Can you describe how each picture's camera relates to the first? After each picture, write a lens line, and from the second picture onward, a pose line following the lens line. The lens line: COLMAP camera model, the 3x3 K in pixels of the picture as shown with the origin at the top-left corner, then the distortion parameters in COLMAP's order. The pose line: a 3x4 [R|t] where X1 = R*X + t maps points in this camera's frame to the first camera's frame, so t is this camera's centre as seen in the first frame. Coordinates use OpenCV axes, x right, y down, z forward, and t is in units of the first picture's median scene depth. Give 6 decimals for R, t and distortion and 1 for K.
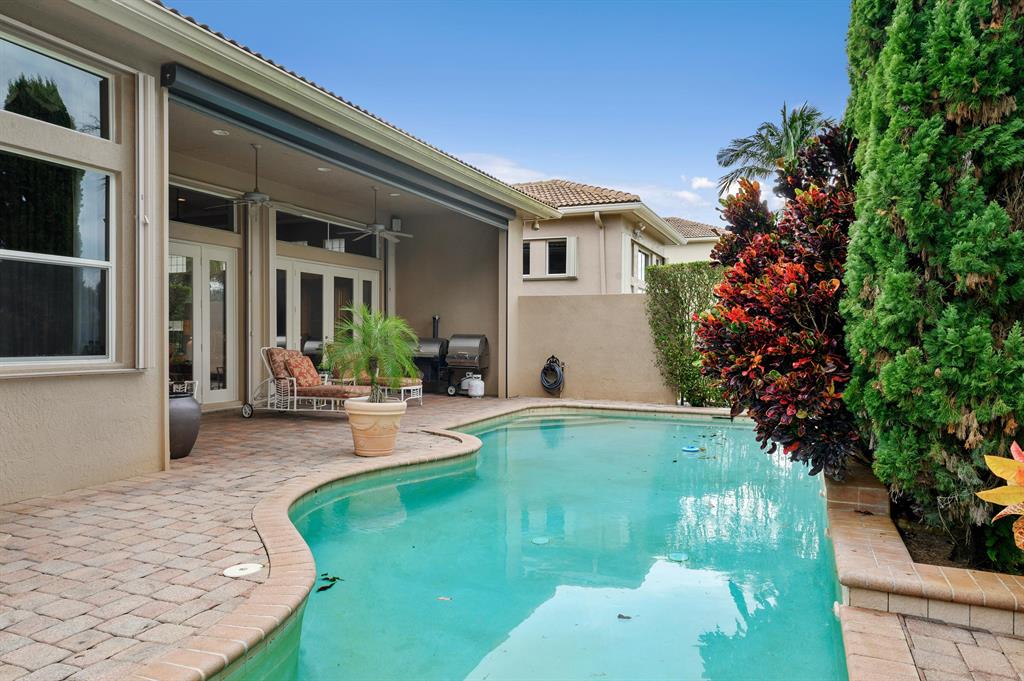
lens RADIAL K [[676.7, 0, 517.2], [0, 676.7, 344.4], [0, 0, 1]] dist [0.010088, 0.000974]
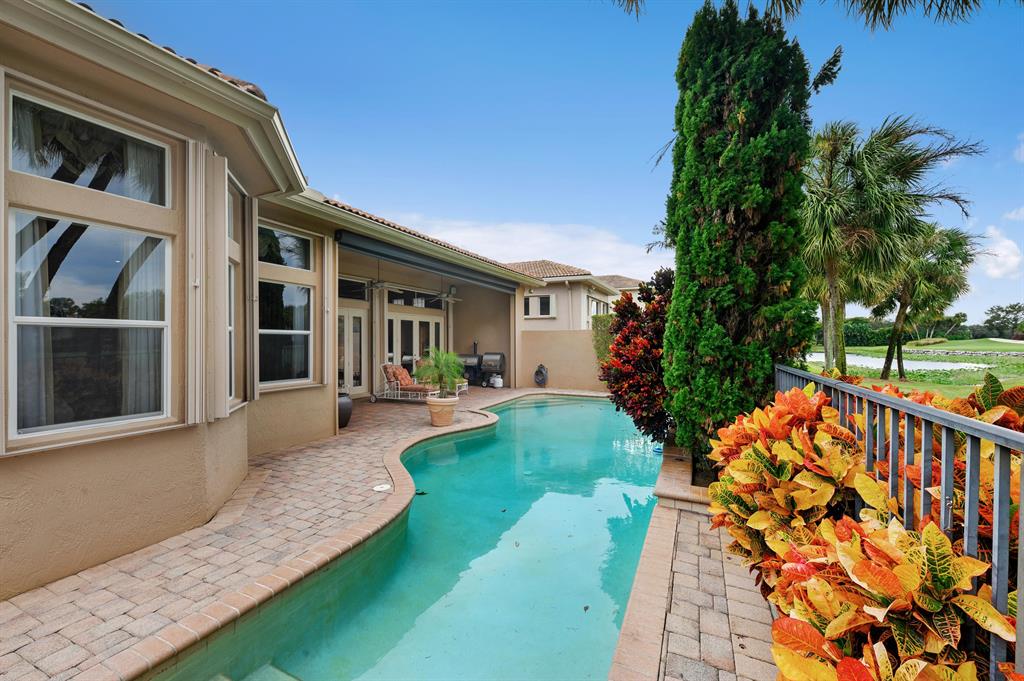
lens RADIAL K [[407.8, 0, 513.8], [0, 407.8, 341.8], [0, 0, 1]] dist [0.001078, -0.003238]
pose [[0.999445, -0.008829, -0.032105, 0.037355], [0.008397, 0.999873, -0.013563, -0.068556], [0.032221, 0.013286, 0.999392, -0.178965]]
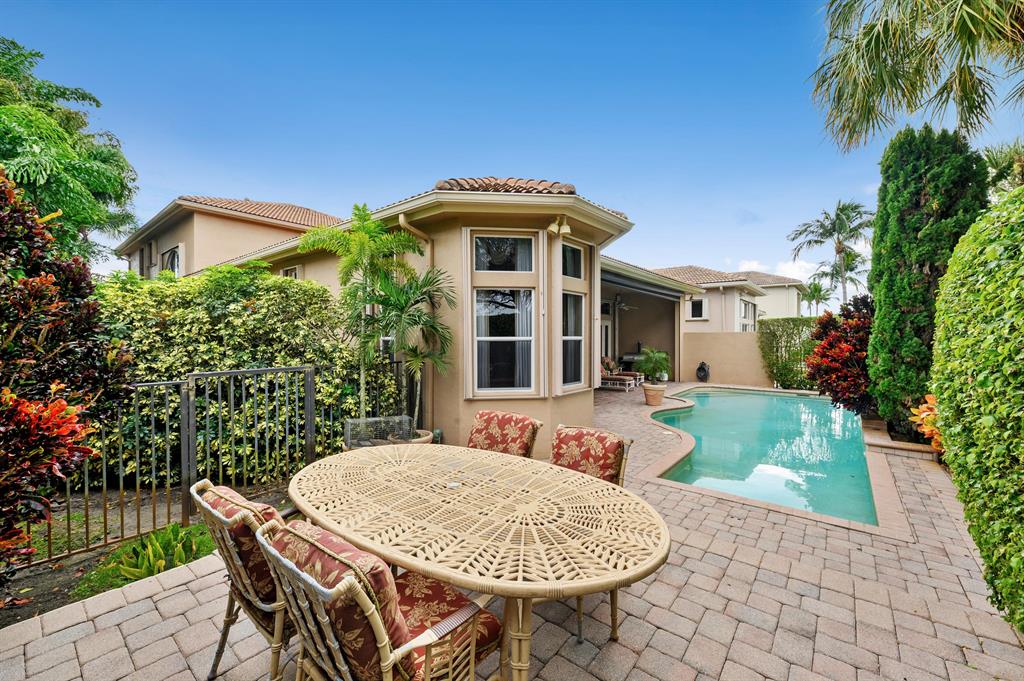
lens RADIAL K [[407.8, 0, 517.0], [0, 407.8, 342.3], [0, 0, 1]] dist [0.001078, -0.003238]
pose [[0.961203, -0.005602, -0.275785, -0.354264], [0.004048, 0.999973, -0.006203, -0.088760], [0.275812, 0.004846, 0.961199, -0.801959]]
